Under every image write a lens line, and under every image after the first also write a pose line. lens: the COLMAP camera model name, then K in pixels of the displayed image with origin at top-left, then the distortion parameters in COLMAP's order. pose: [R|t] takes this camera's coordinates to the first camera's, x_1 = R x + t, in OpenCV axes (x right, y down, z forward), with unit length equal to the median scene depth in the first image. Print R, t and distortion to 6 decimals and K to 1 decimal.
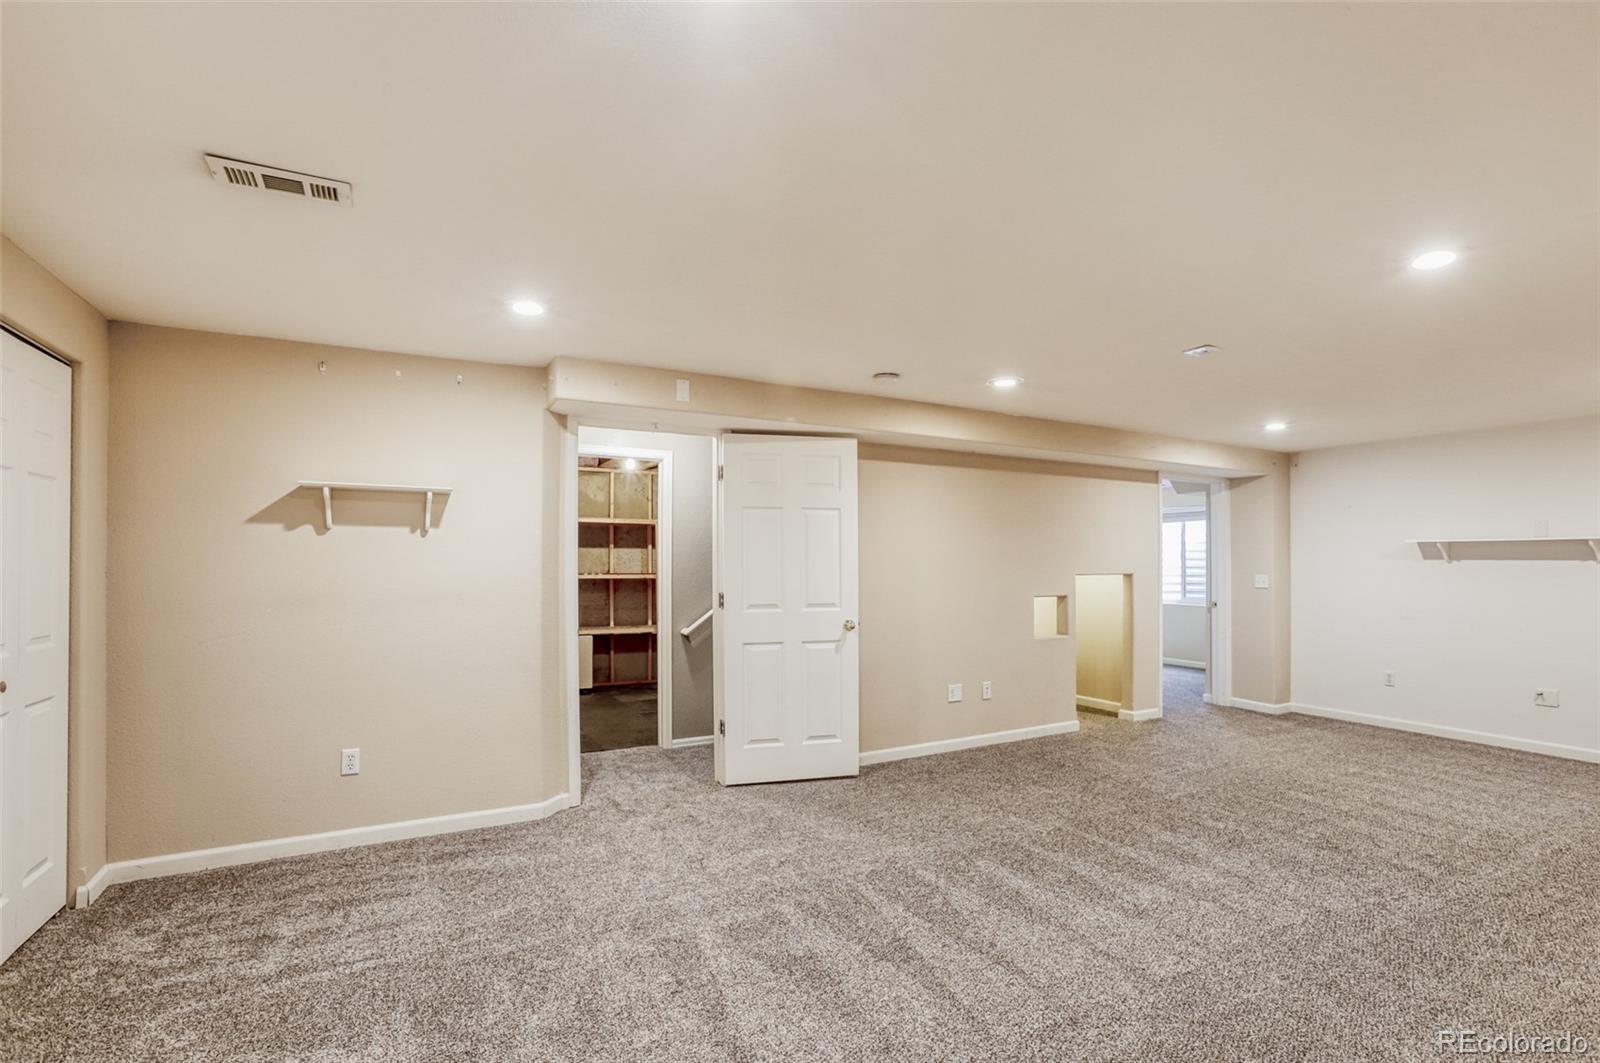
lens RADIAL K [[758.7, 0, 795.7], [0, 758.7, 547.7], [0, 0, 1]] dist [-0.040000, 0.018769]
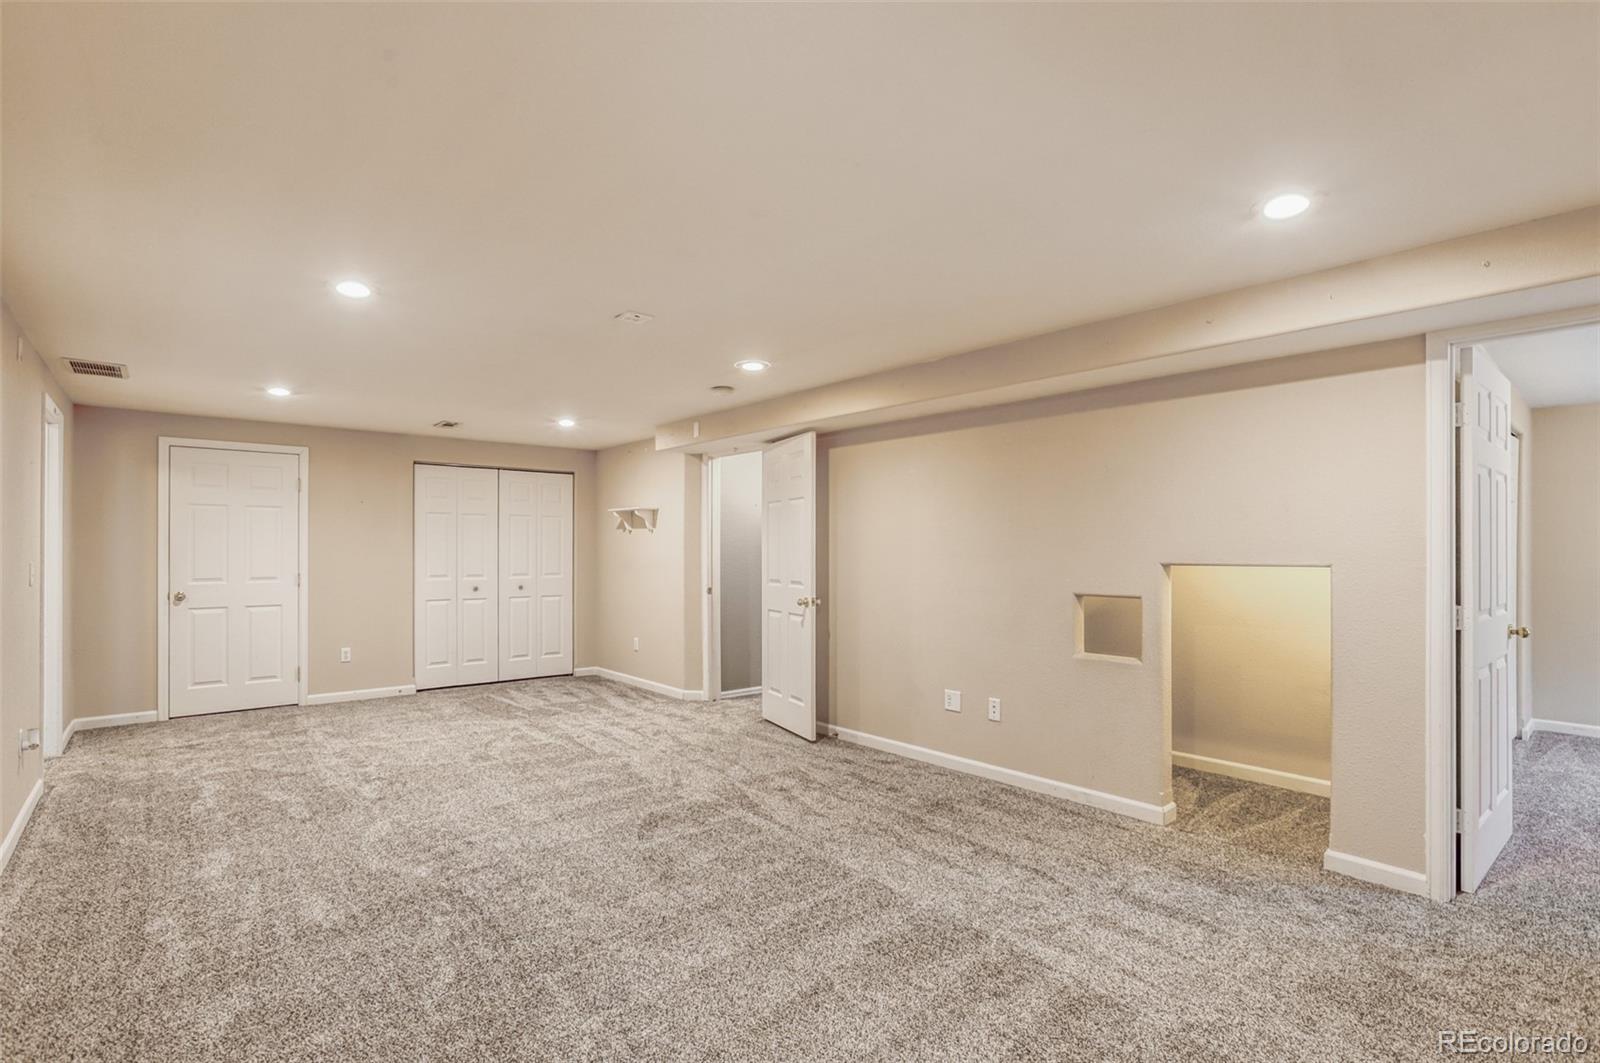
lens RADIAL K [[758.7, 0, 794.6], [0, 758.7, 539.0], [0, 0, 1]] dist [-0.040000, 0.018769]
pose [[0.204419, -0.017697, -0.978724, 1.150762], [0.013386, 0.999794, -0.015283, 0.027164], [0.978792, -0.009977, 0.204613, 0.760073]]
